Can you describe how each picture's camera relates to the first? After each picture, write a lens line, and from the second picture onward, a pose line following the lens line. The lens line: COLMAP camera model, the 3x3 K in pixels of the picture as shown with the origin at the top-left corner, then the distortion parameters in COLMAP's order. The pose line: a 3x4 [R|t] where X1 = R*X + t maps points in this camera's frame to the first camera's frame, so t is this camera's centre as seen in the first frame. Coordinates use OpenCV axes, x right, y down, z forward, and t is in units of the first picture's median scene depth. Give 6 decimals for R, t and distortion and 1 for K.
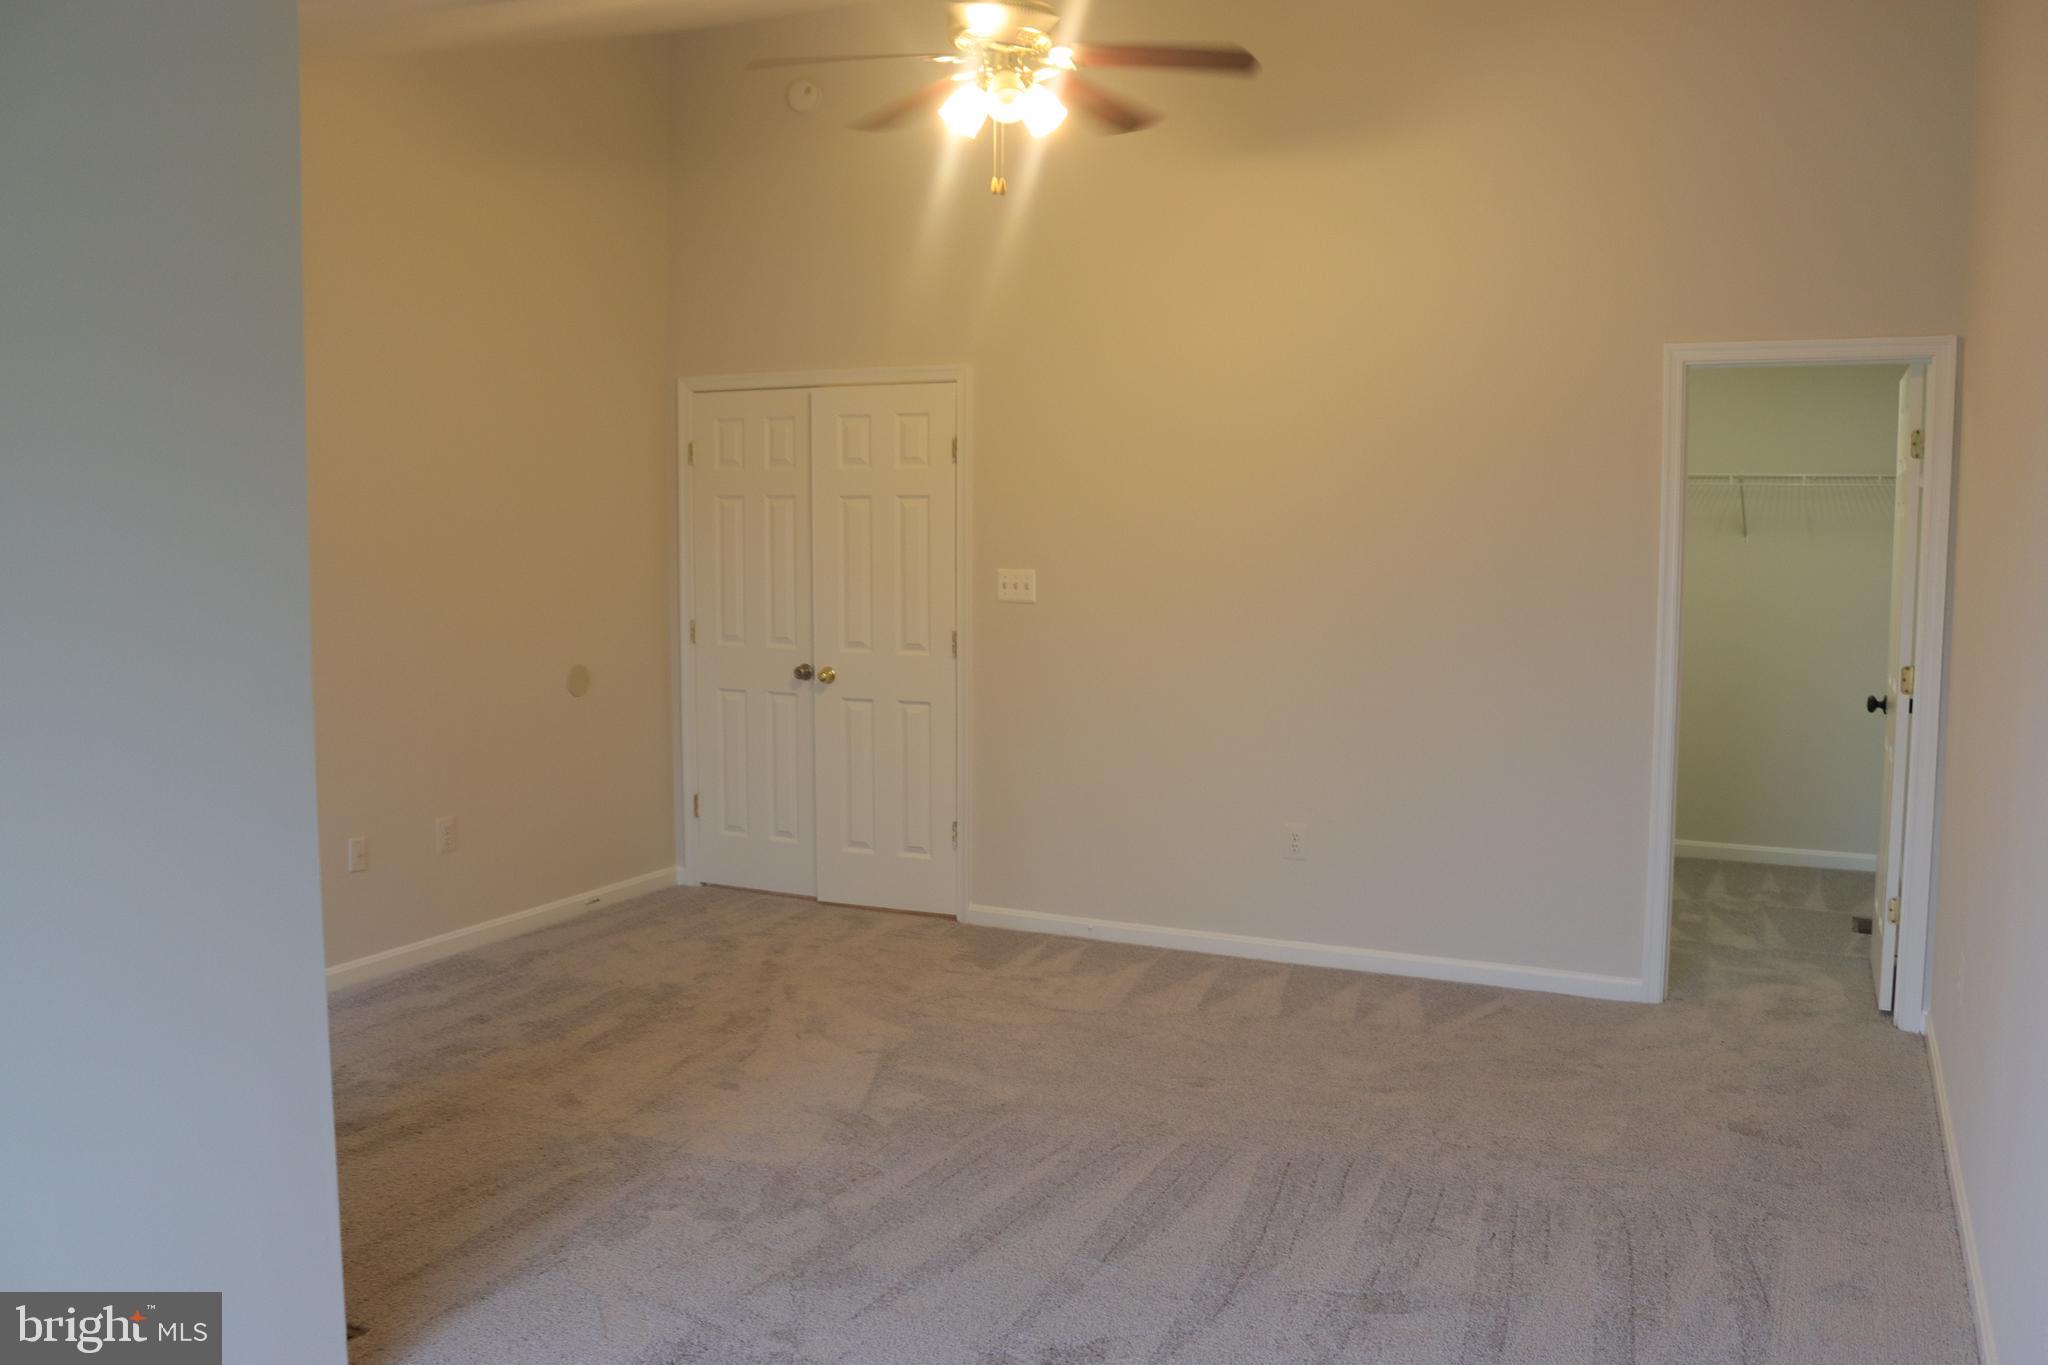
lens RADIAL K [[1722.0, 0, 1029.7], [0, 1722.0, 676.6], [0, 0, 1]] dist [-0.166774, 0.155741]
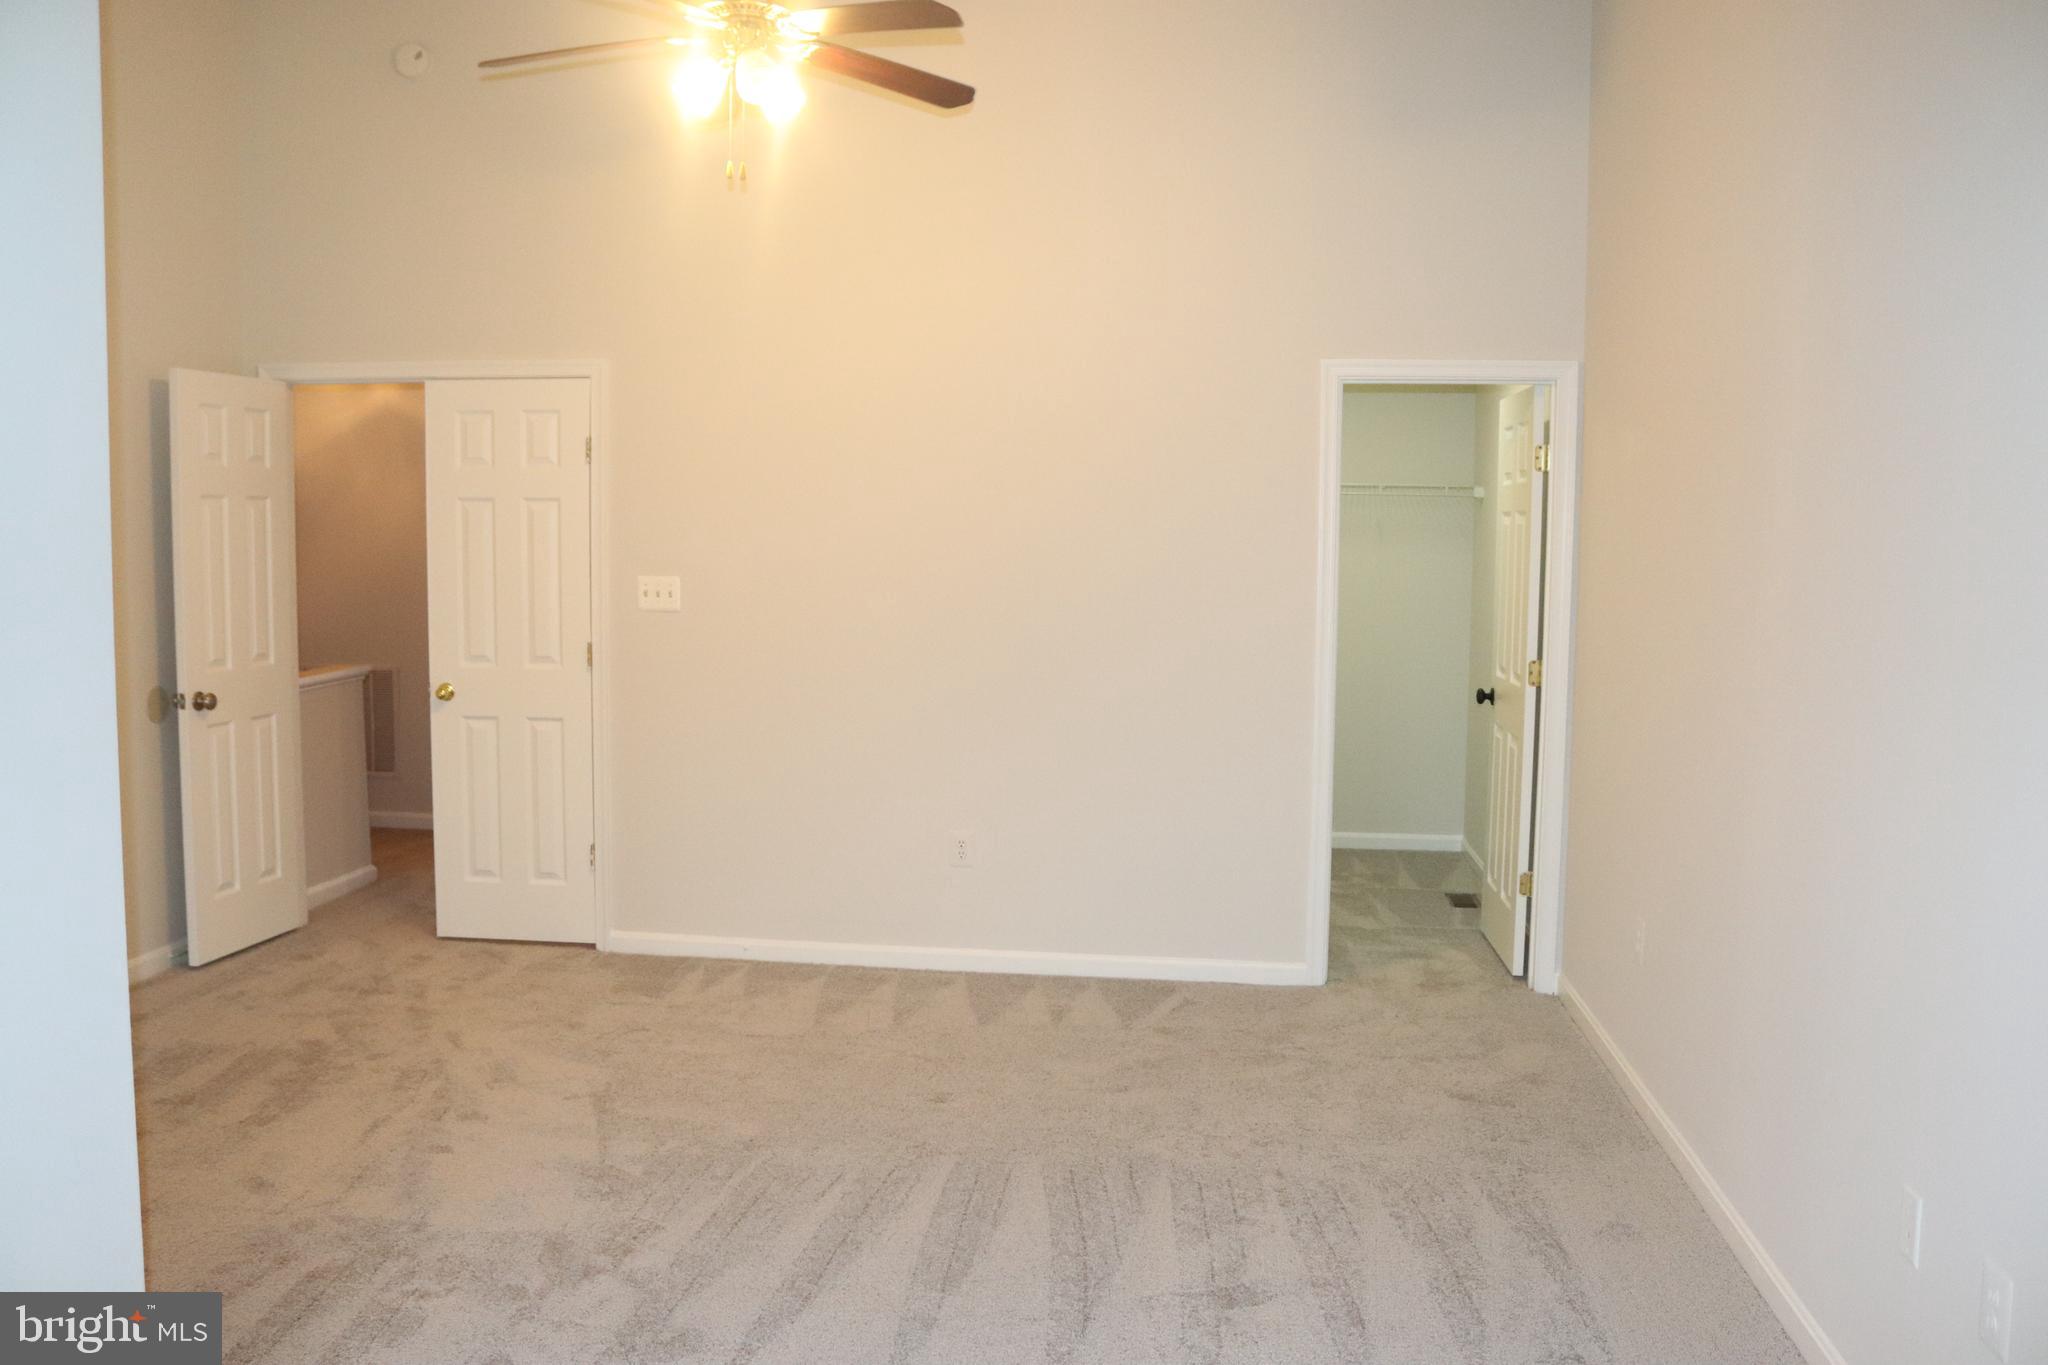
lens RADIAL K [[1722.0, 0, 1029.7], [0, 1722.0, 676.6], [0, 0, 1]] dist [-0.166774, 0.155741]
pose [[0.944959, -0.020373, 0.326554, -0.146326], [0.021718, 0.999764, -0.000472, -0.002370], [-0.326467, 0.007538, 0.945179, 0.048202]]
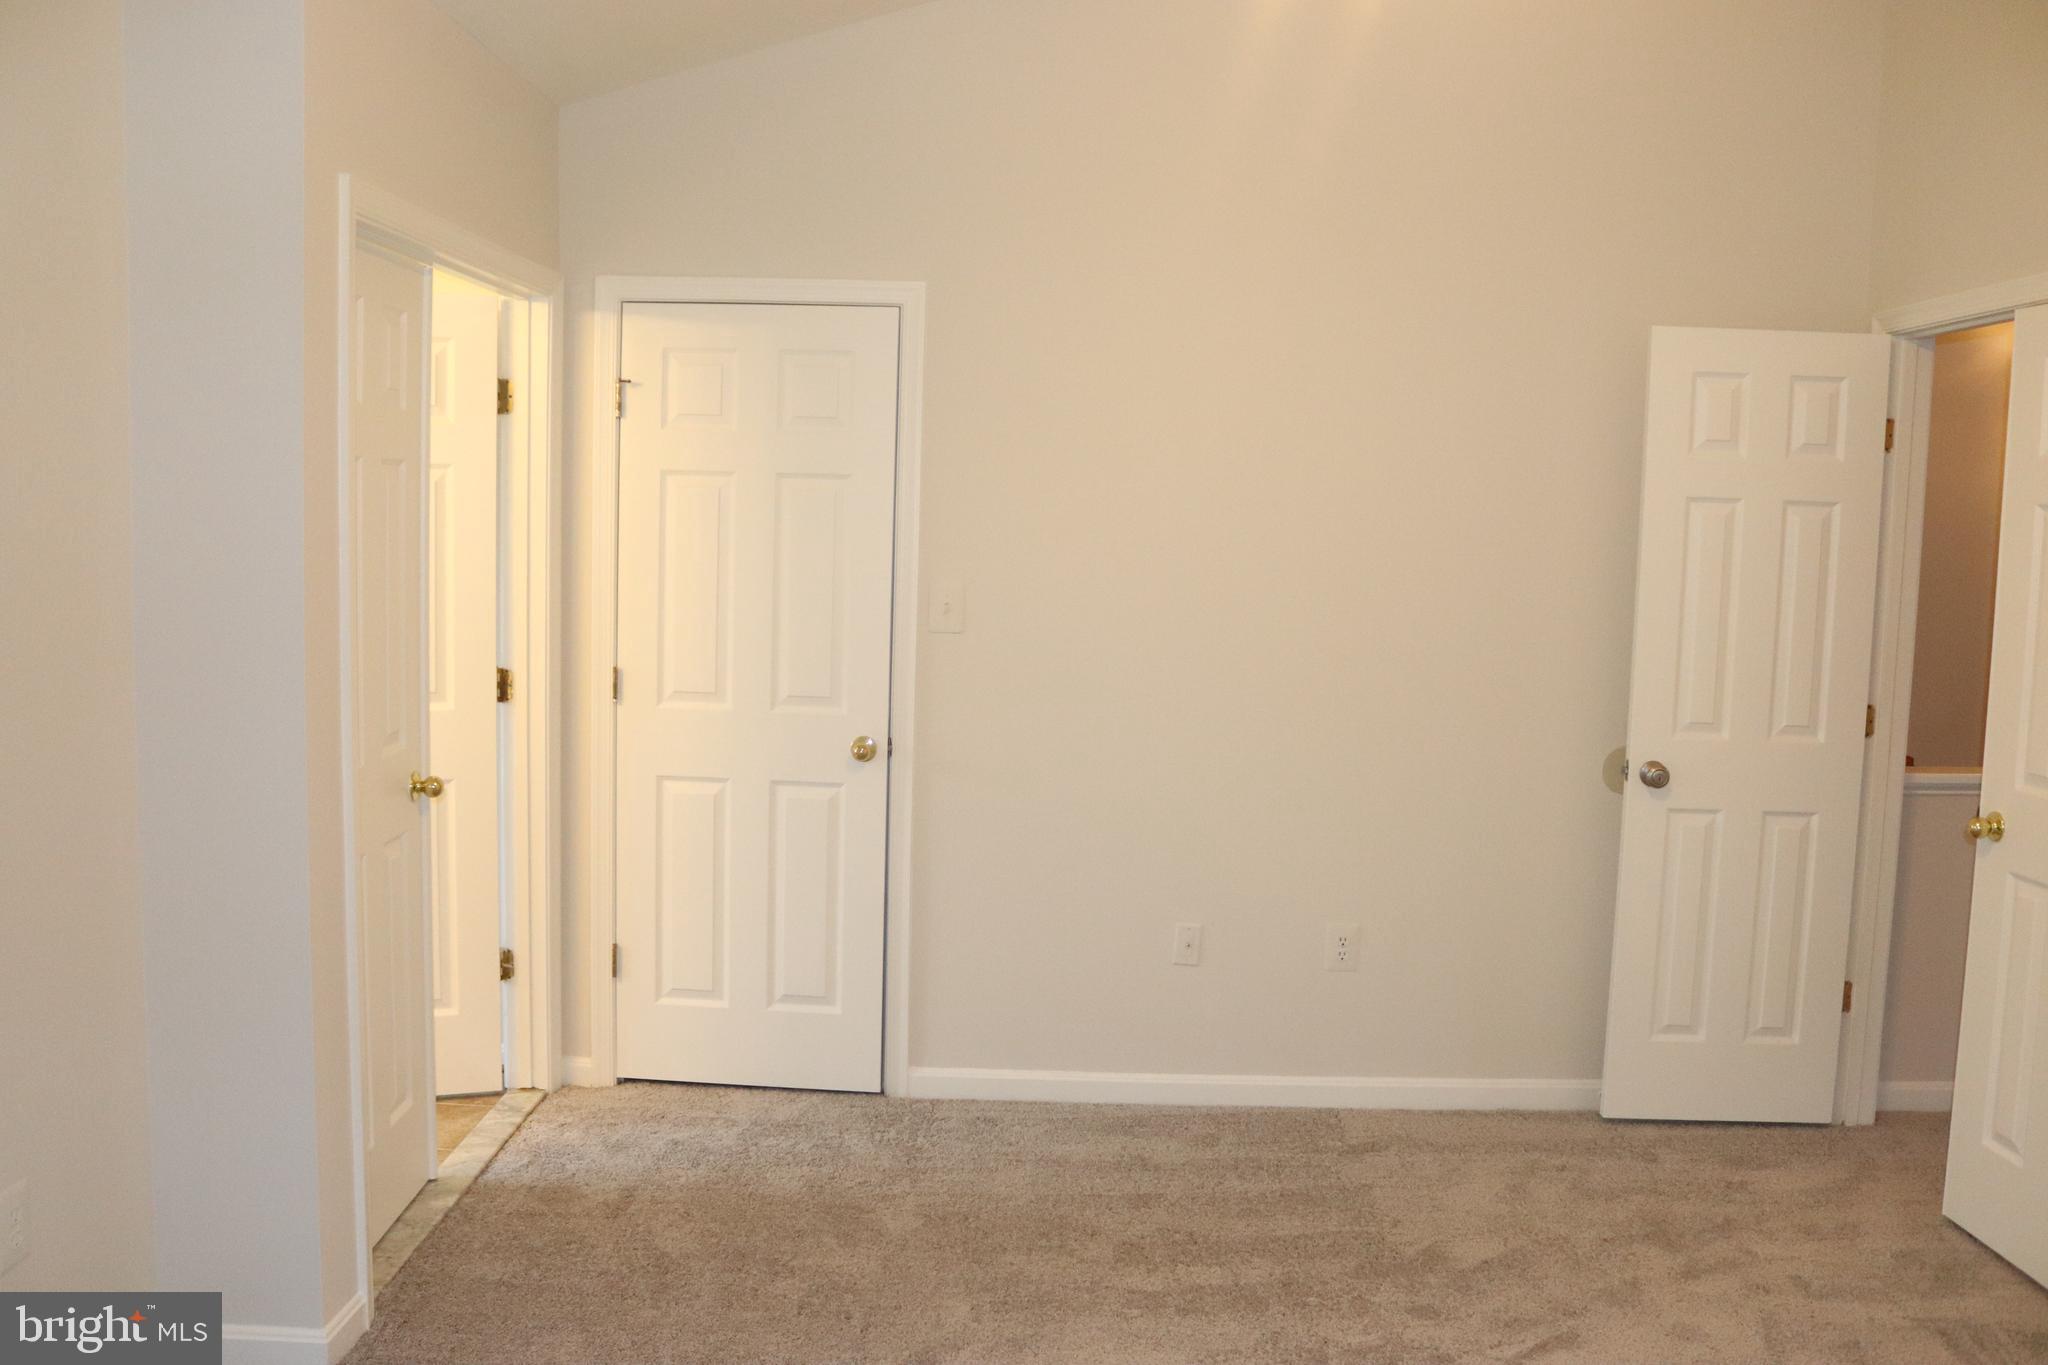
lens RADIAL K [[1722.0, 0, 1029.7], [0, 1722.0, 676.6], [0, 0, 1]] dist [-0.166774, 0.155741]
pose [[0.429118, 0.099651, -0.897735, 0.285103], [-0.109226, 0.992327, 0.057941, -0.058778], [0.896620, 0.073193, 0.436710, 0.607313]]
